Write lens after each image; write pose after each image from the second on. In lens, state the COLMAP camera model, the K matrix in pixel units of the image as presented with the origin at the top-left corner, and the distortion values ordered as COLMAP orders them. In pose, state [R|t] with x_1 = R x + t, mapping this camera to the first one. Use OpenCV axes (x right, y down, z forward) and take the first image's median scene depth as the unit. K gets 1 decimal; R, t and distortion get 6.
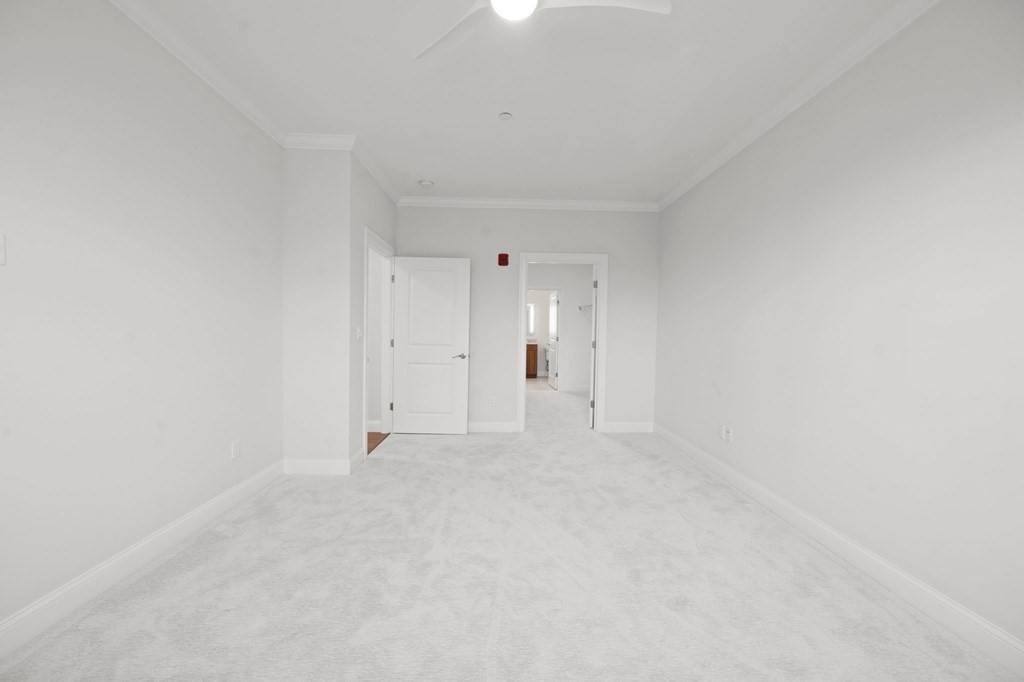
lens RADIAL K [[381.4, 0, 512.1], [0, 381.4, 337.2], [0, 0, 1]] dist [-0.000249, 0.000539]
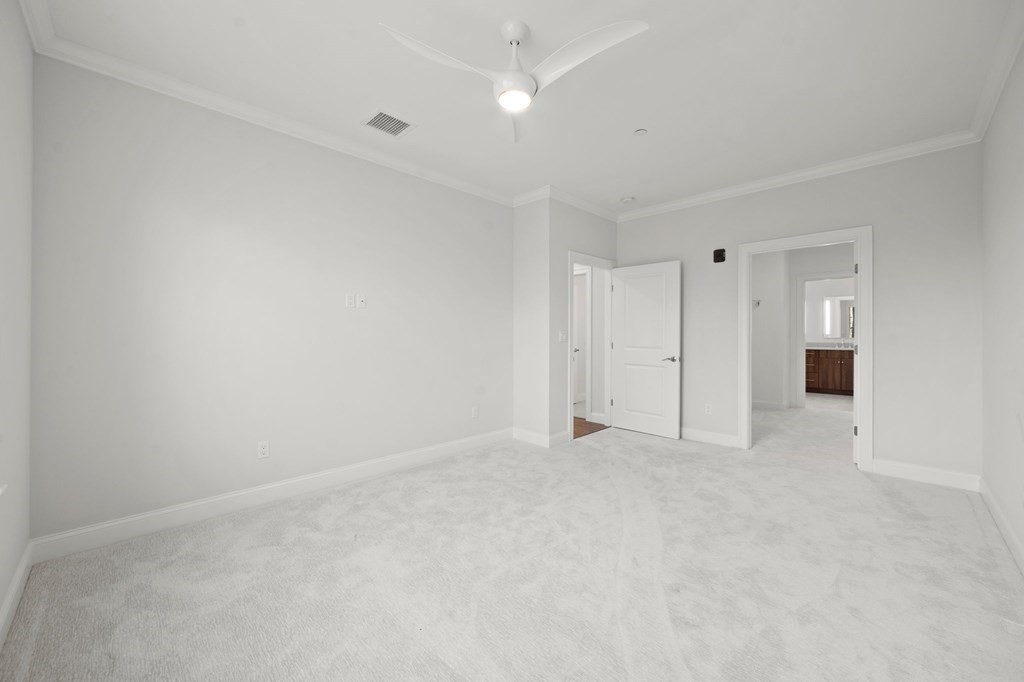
lens RADIAL K [[384.1, 0, 514.8], [0, 384.1, 331.3], [0, 0, 1]] dist [-0.000818, 0.000528]
pose [[0.695764, -0.018038, -0.718044, 0.343744], [0.000623, 0.999699, -0.024509, 0.000856], [0.718270, 0.016605, 0.695566, 0.009624]]
